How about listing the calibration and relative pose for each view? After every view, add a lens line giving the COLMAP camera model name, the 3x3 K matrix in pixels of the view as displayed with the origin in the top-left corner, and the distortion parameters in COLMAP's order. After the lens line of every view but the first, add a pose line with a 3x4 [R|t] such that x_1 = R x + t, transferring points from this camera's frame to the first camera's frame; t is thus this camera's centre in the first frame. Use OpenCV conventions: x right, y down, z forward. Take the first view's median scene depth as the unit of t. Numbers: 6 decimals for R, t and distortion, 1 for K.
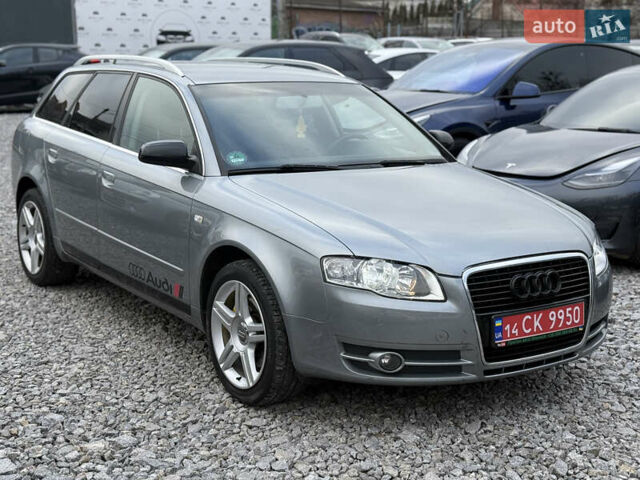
lens RADIAL K [[999.9, 0, 342.8], [0, 999.9, 241.2], [0, 0, 1]] dist [0.173749, -0.228192]
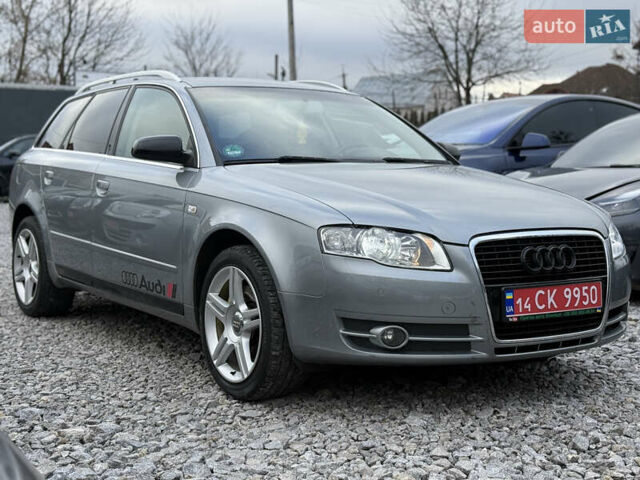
lens RADIAL K [[999.9, 0, 342.8], [0, 999.9, 241.2], [0, 0, 1]] dist [0.173749, -0.228192]
pose [[0.999849, -0.009975, -0.014218, 0.013776], [0.008349, 0.993879, -0.110155, 0.126440], [0.015230, 0.110020, 0.993813, 0.063970]]
